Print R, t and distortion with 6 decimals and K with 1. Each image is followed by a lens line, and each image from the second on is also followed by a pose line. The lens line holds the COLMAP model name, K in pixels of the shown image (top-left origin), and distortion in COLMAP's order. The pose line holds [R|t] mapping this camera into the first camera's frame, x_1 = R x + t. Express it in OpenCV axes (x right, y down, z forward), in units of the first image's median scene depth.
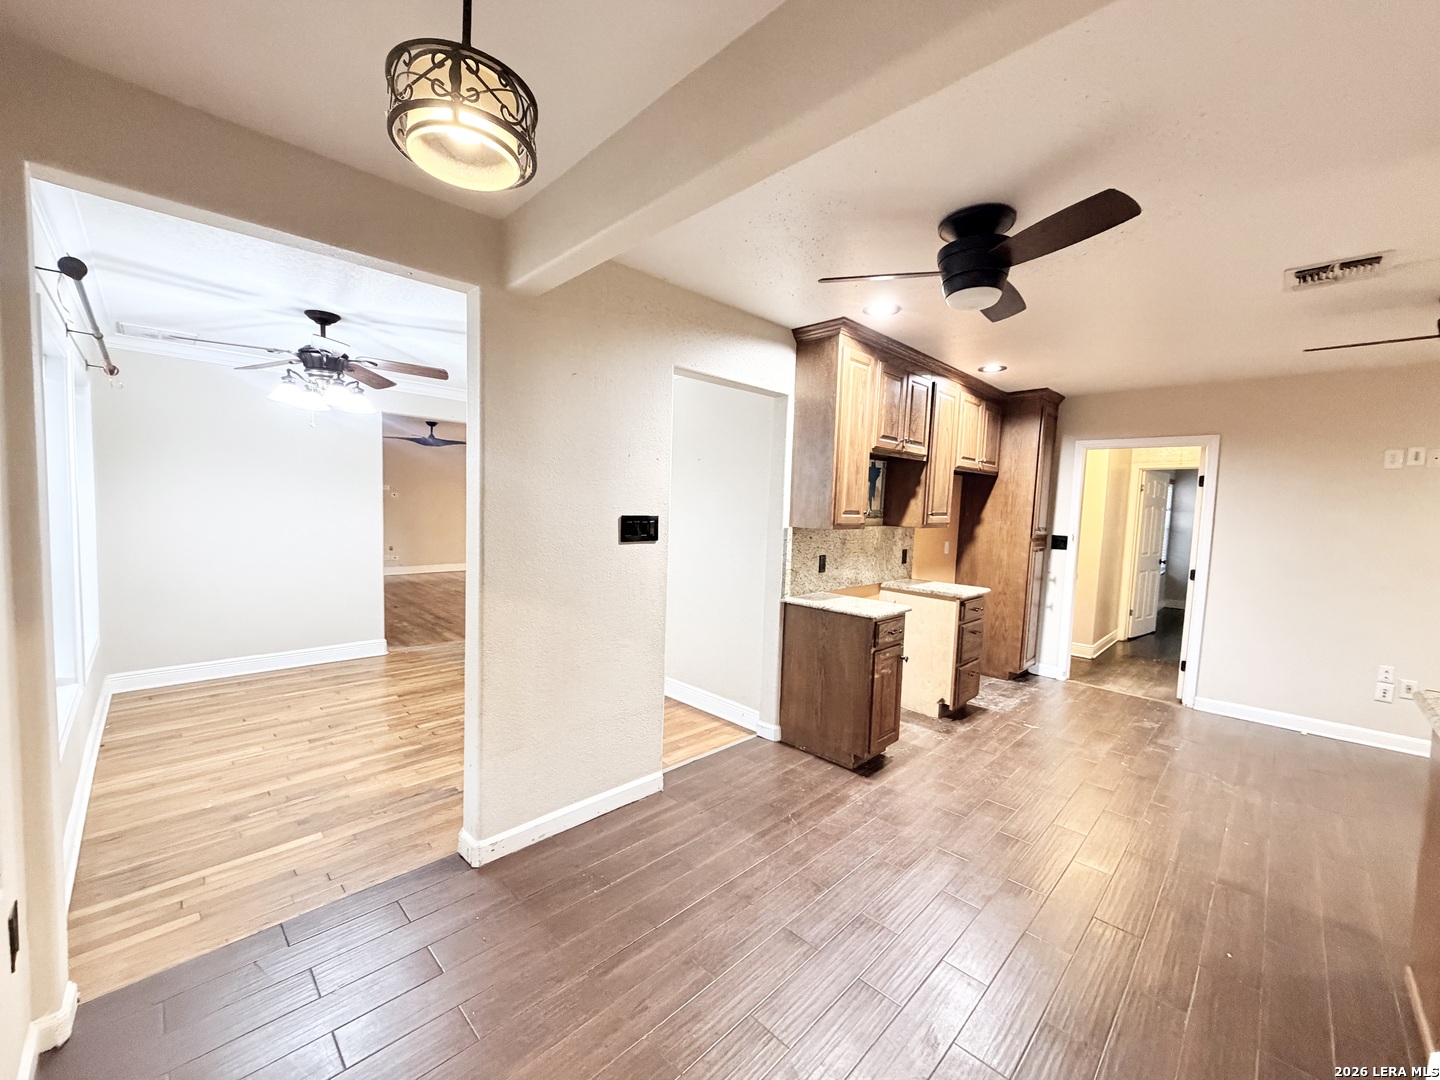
lens RADIAL K [[573.6, 0, 720.1], [0, 573.6, 540.9], [0, 0, 1]] dist [0.000068, 0.000506]
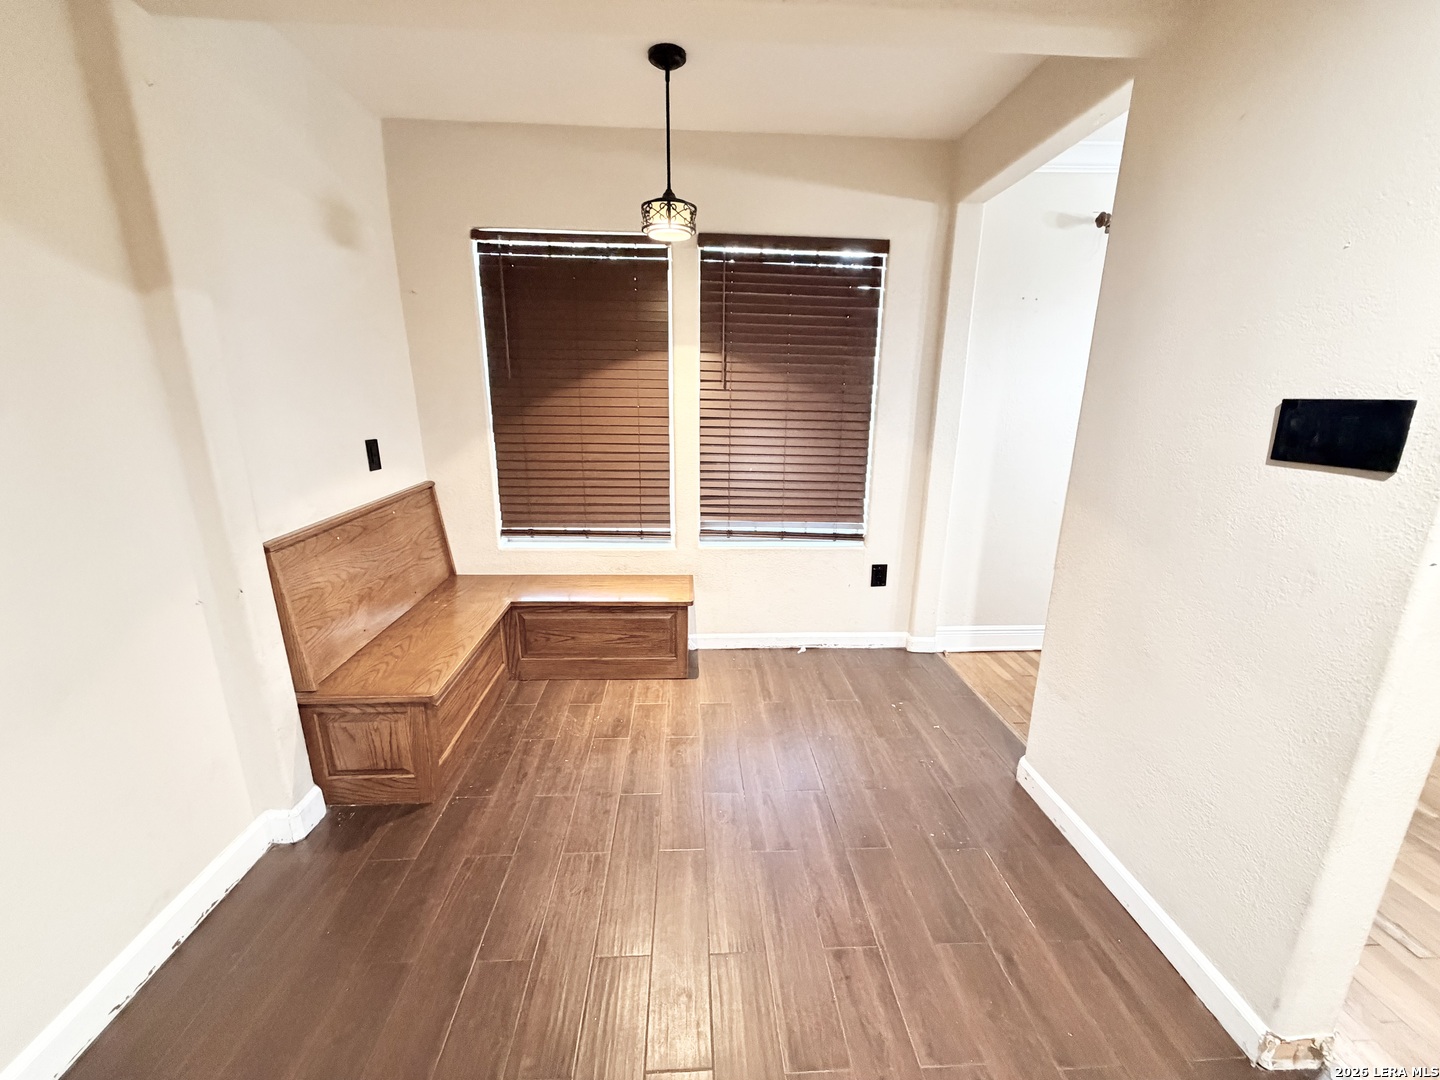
lens RADIAL K [[573.6, 0, 719.2], [0, 573.6, 543.1], [0, 0, 1]] dist [0.000068, 0.000506]
pose [[-0.669149, 0.159947, -0.725712, 0.313888], [-0.073353, 0.957577, 0.278686, -0.019646], [0.739499, 0.239715, -0.629029, 0.670914]]
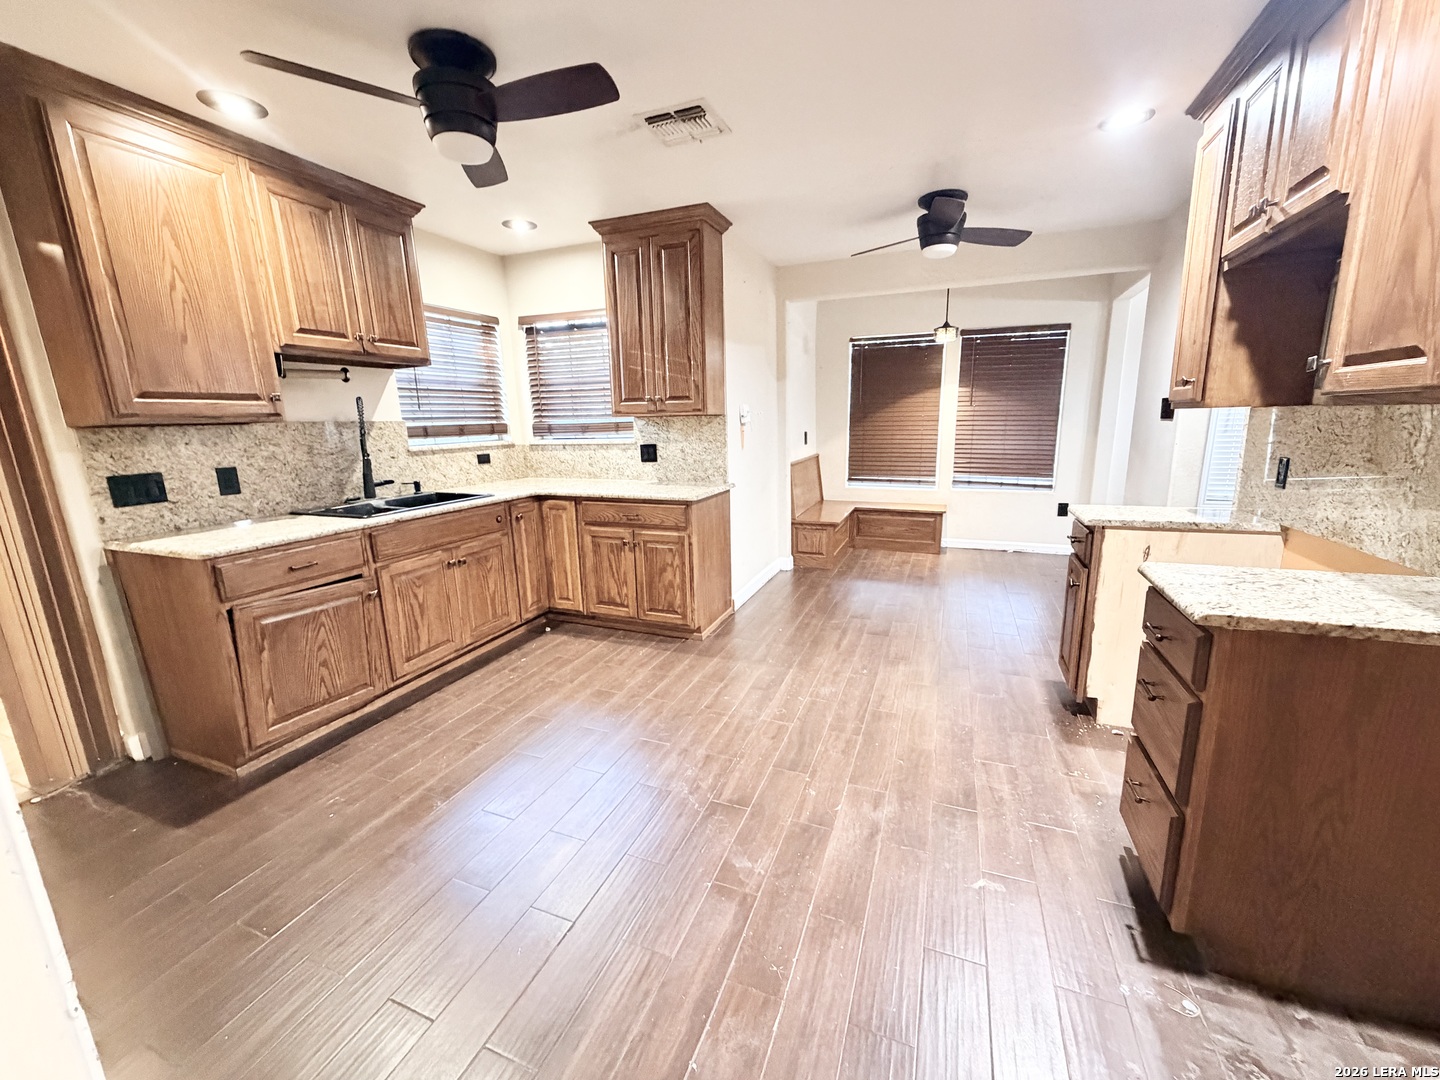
lens RADIAL K [[573.6, 0, 717.9], [0, 573.6, 541.6], [0, 0, 1]] dist [0.000068, 0.000506]
pose [[-0.921365, 0.074577, -0.381478, 0.891372], [-0.027206, 0.966642, 0.254682, -0.023019], [0.387746, 0.245034, -0.888601, 1.271592]]
